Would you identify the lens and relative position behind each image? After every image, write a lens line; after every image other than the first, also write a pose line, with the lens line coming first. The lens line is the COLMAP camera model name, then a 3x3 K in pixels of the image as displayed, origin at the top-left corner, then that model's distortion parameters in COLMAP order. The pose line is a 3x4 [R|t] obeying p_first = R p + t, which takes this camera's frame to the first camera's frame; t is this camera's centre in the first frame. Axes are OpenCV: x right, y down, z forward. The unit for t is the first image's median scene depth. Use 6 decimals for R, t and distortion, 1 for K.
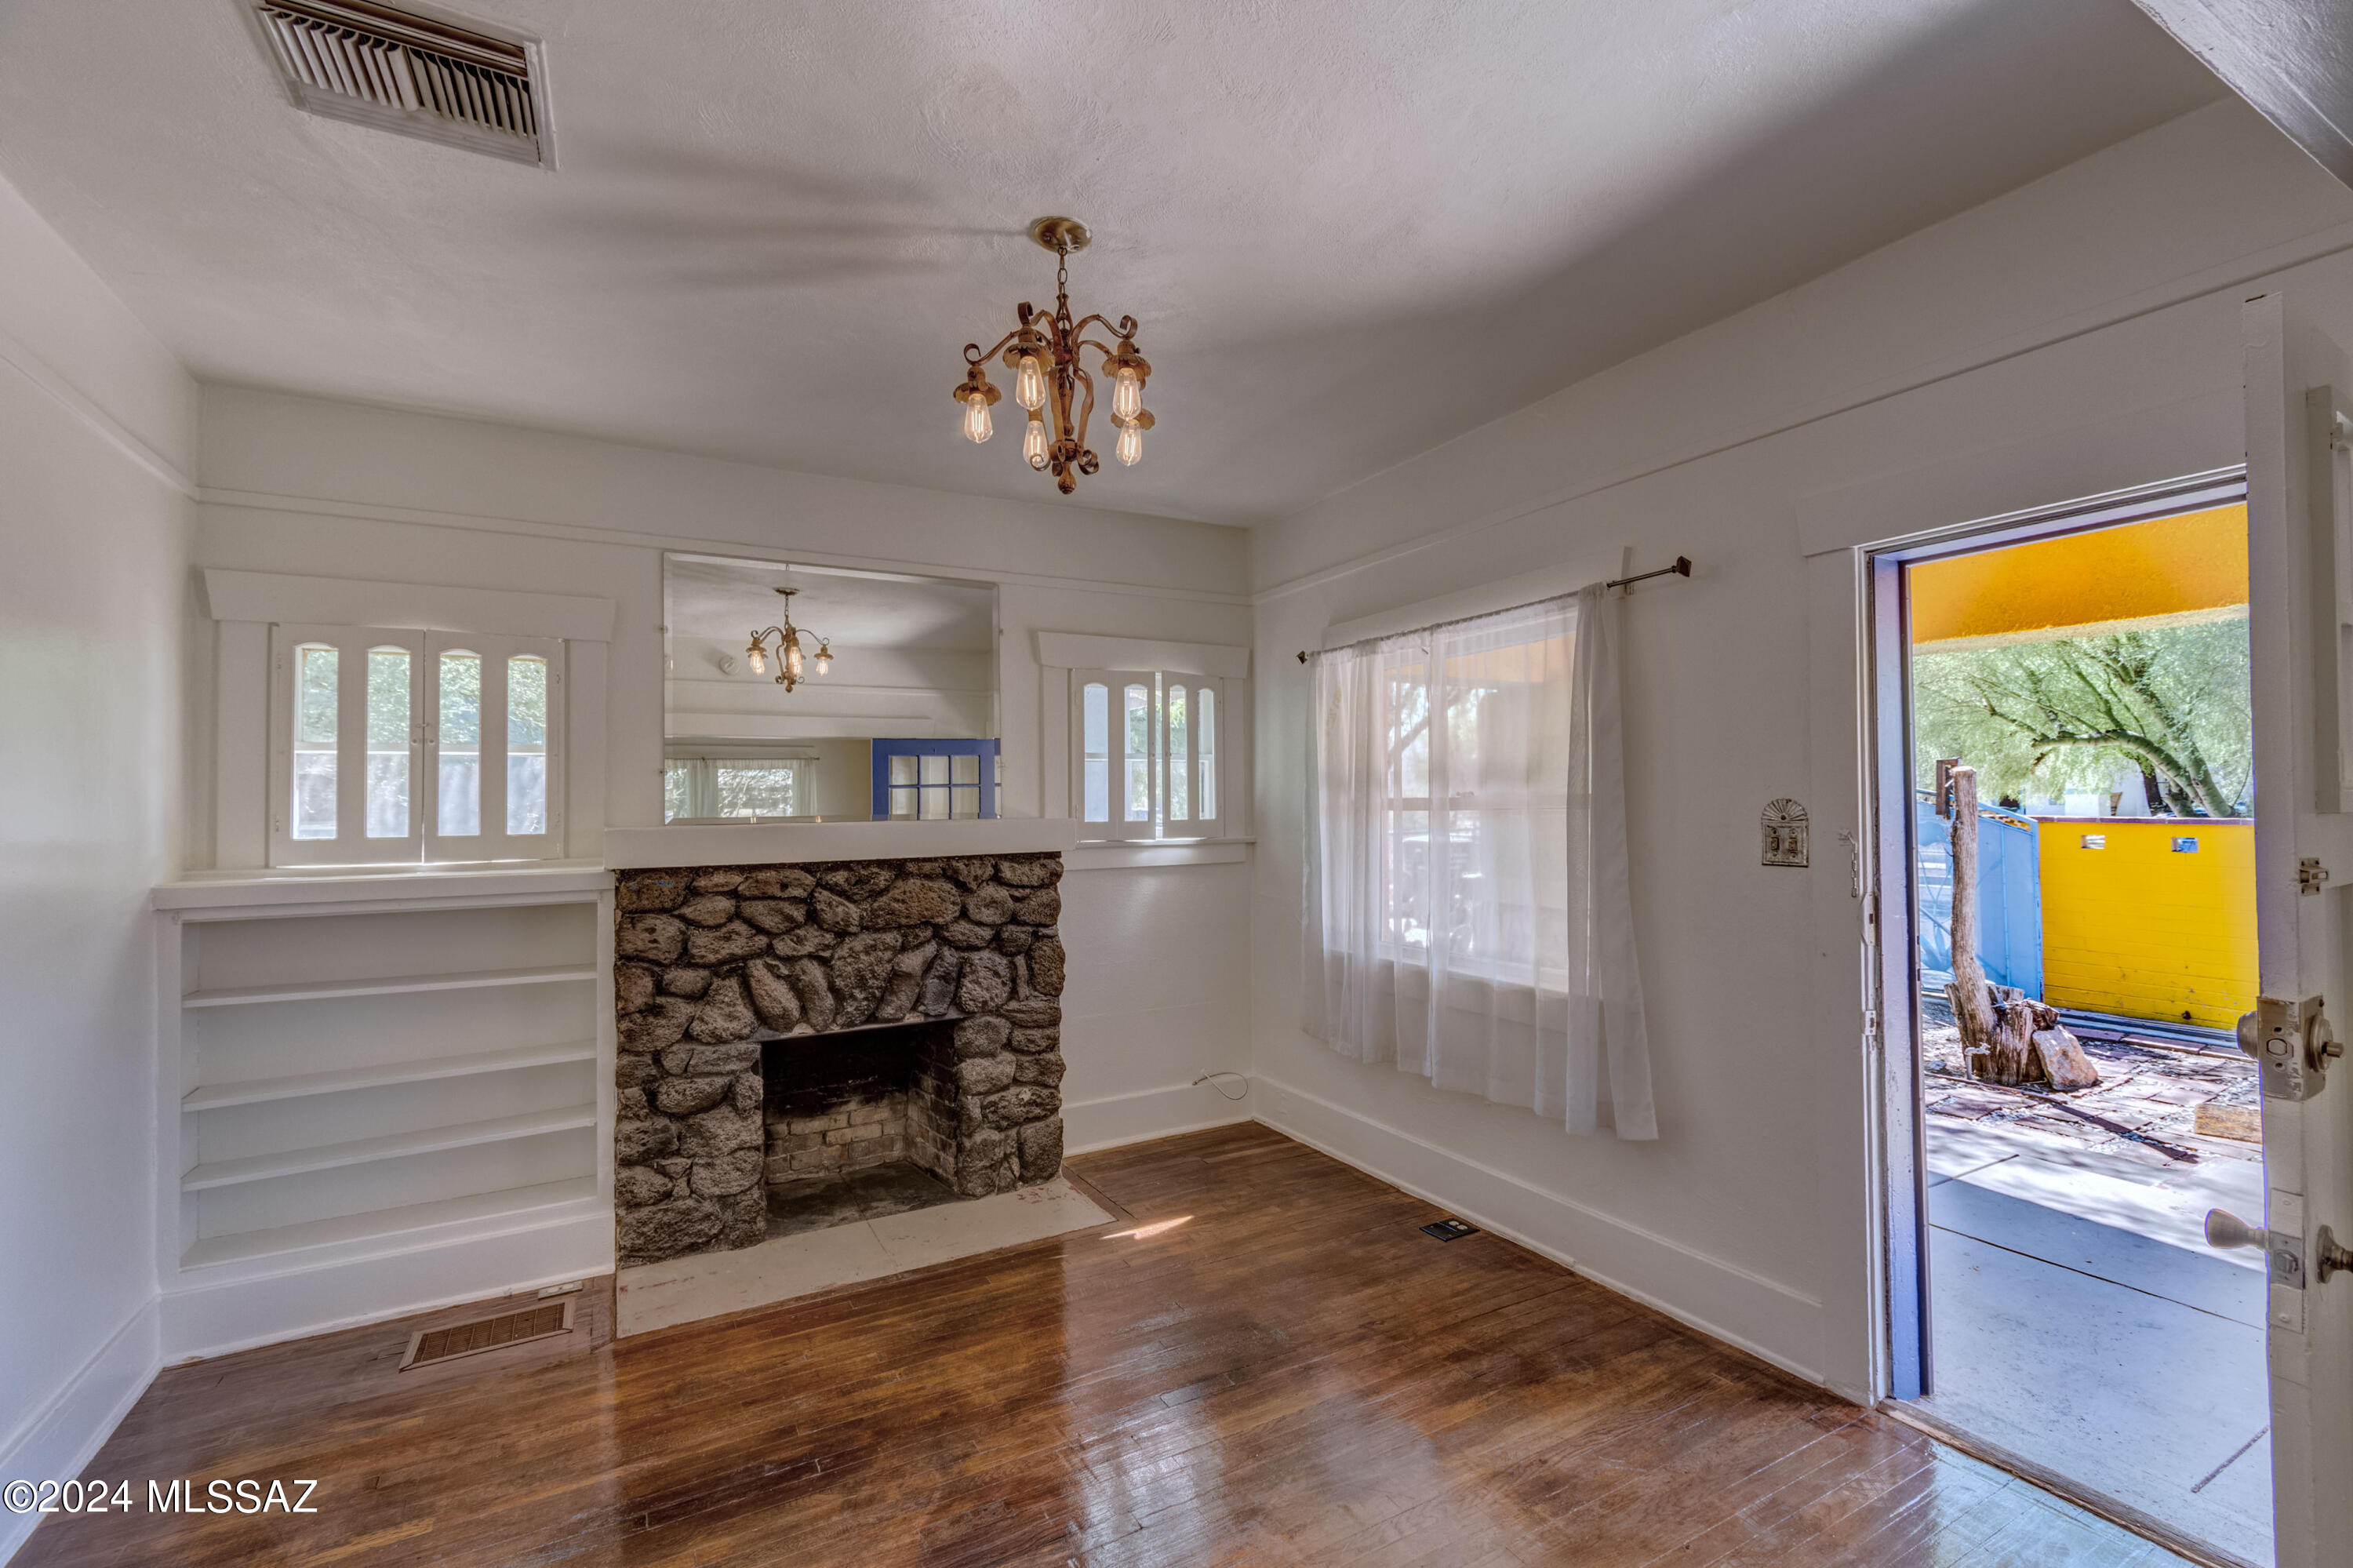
lens RADIAL K [[1027.2, 0, 1176.5], [0, 1027.2, 784.0], [0, 0, 1]] dist [0.001536, 0.000040]
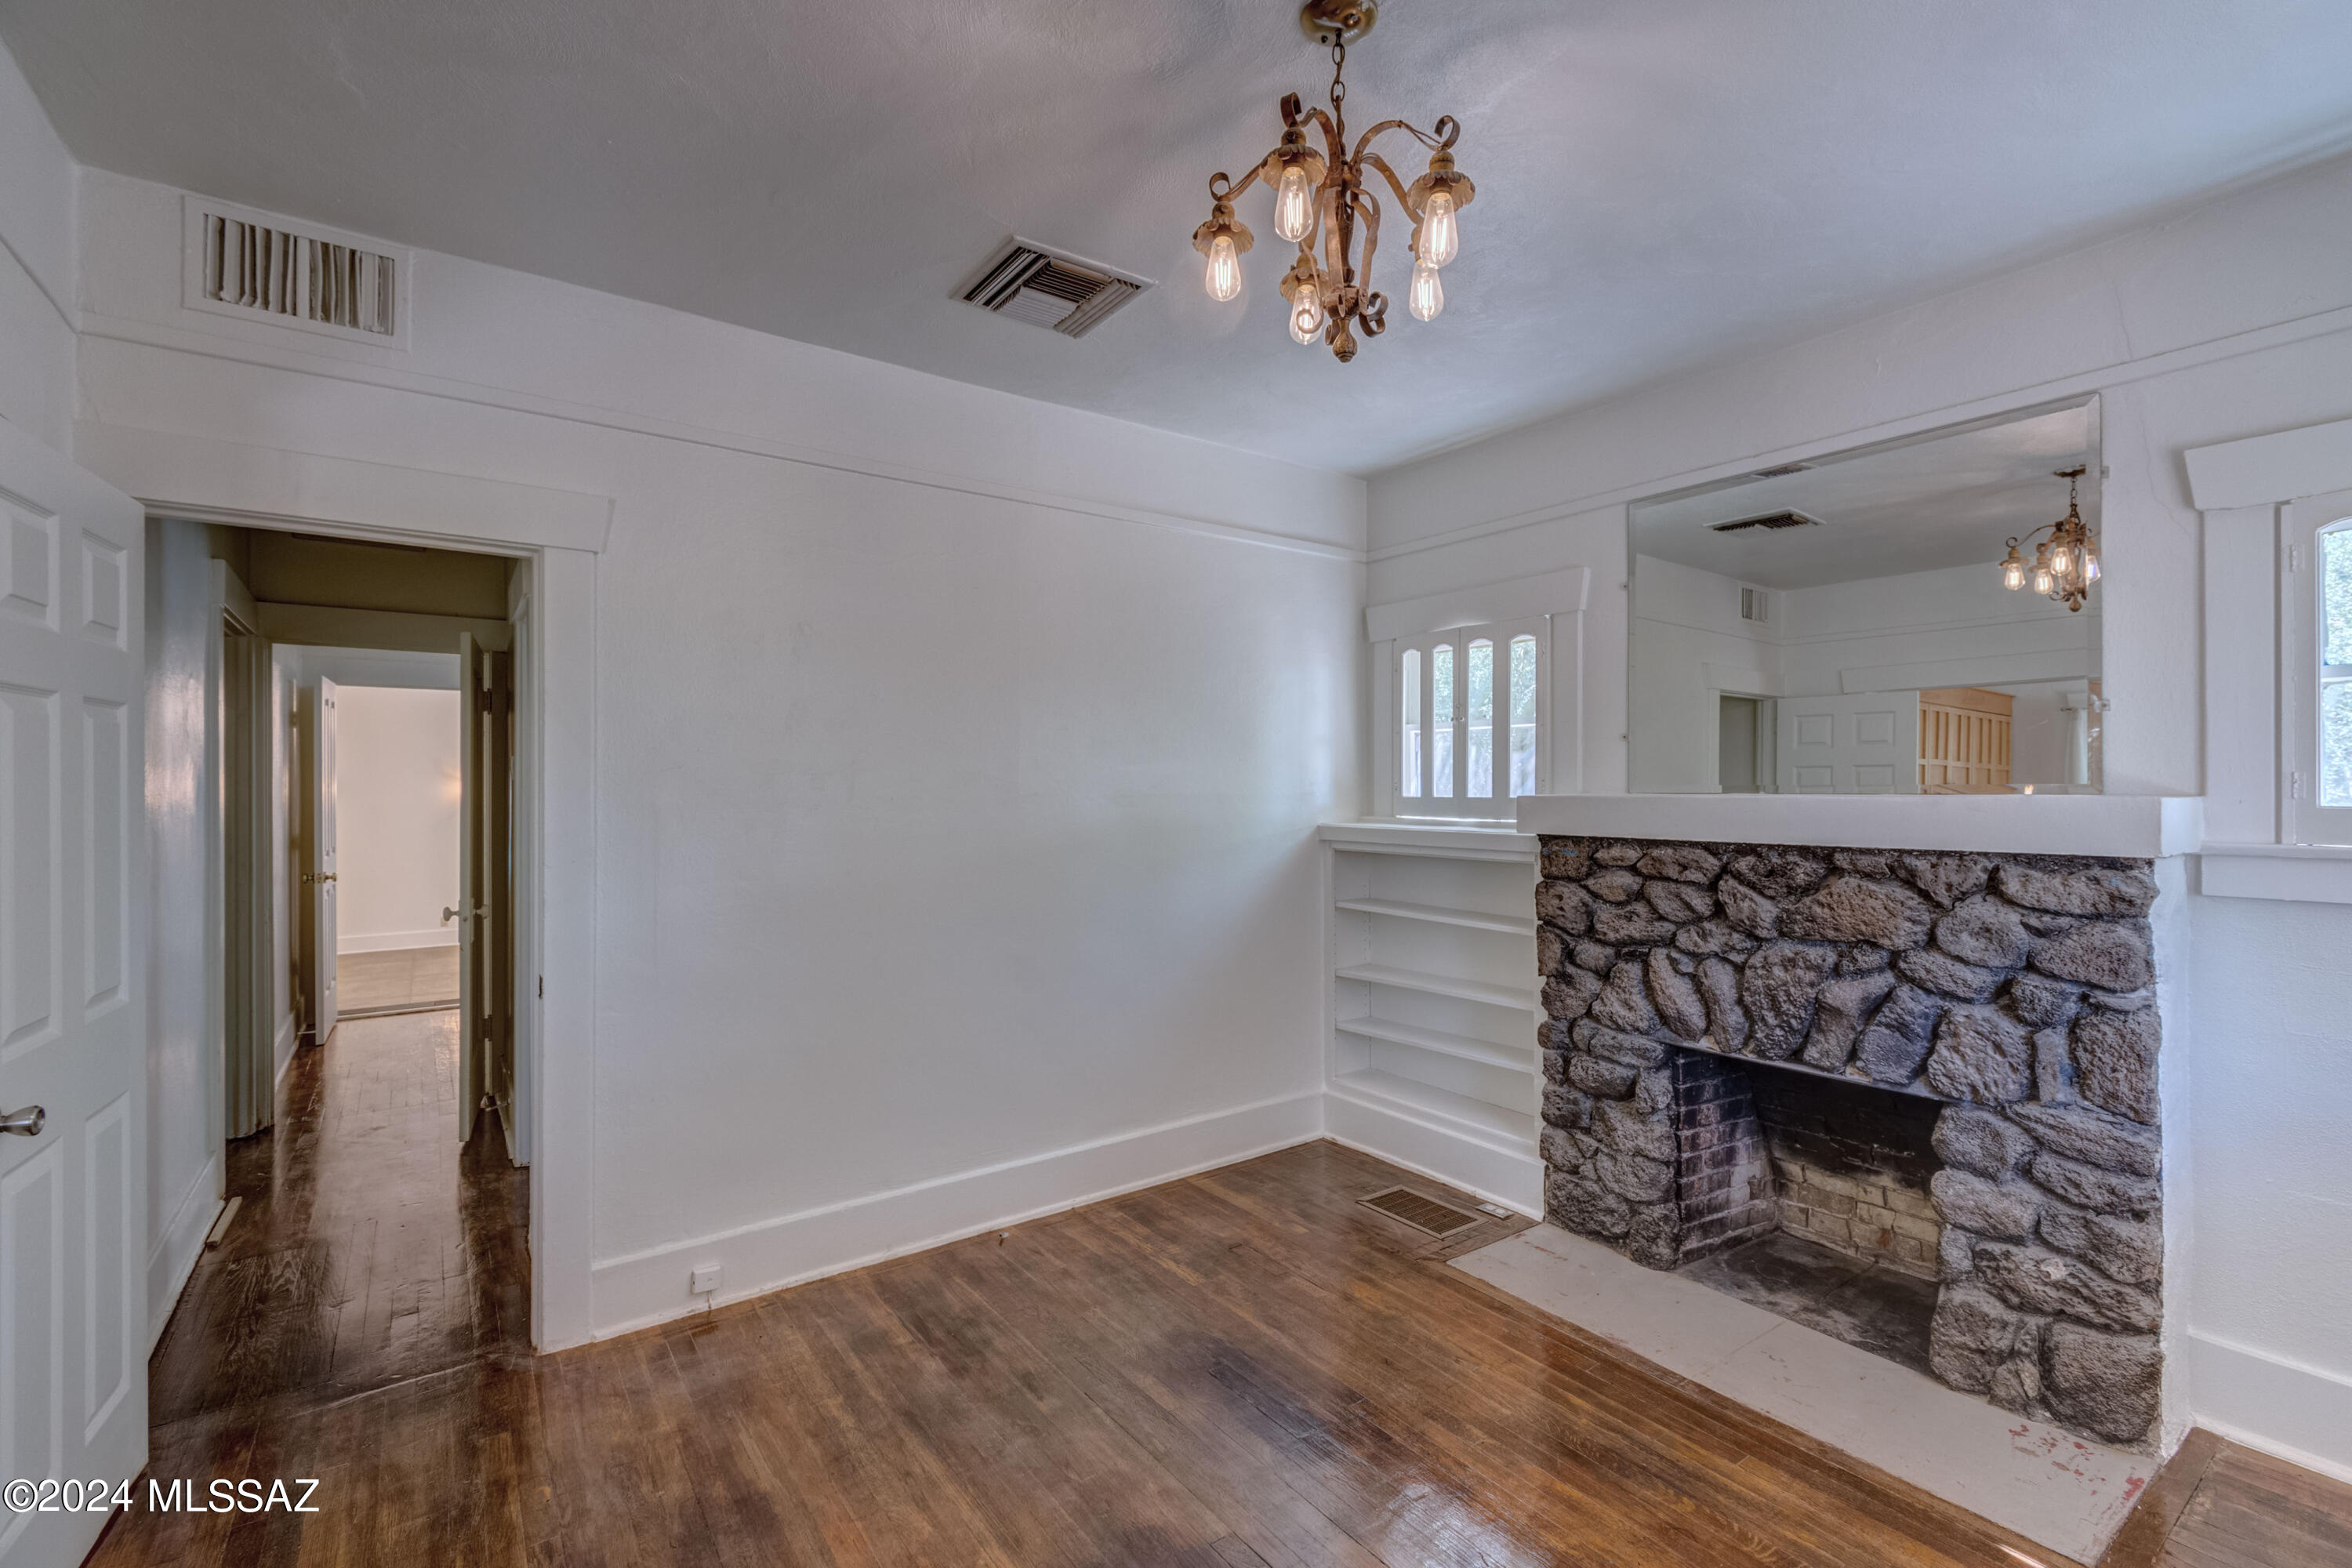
lens RADIAL K [[1024.9, 0, 1218.5], [0, 1024.9, 780.0], [0, 0, 1]] dist [0.006365, -0.000636]
pose [[0.145843, 0.009790, -0.989259, 0.396278], [0.020650, 0.999703, 0.012938, 0.008455], [0.989092, -0.022315, 0.145597, 0.498626]]
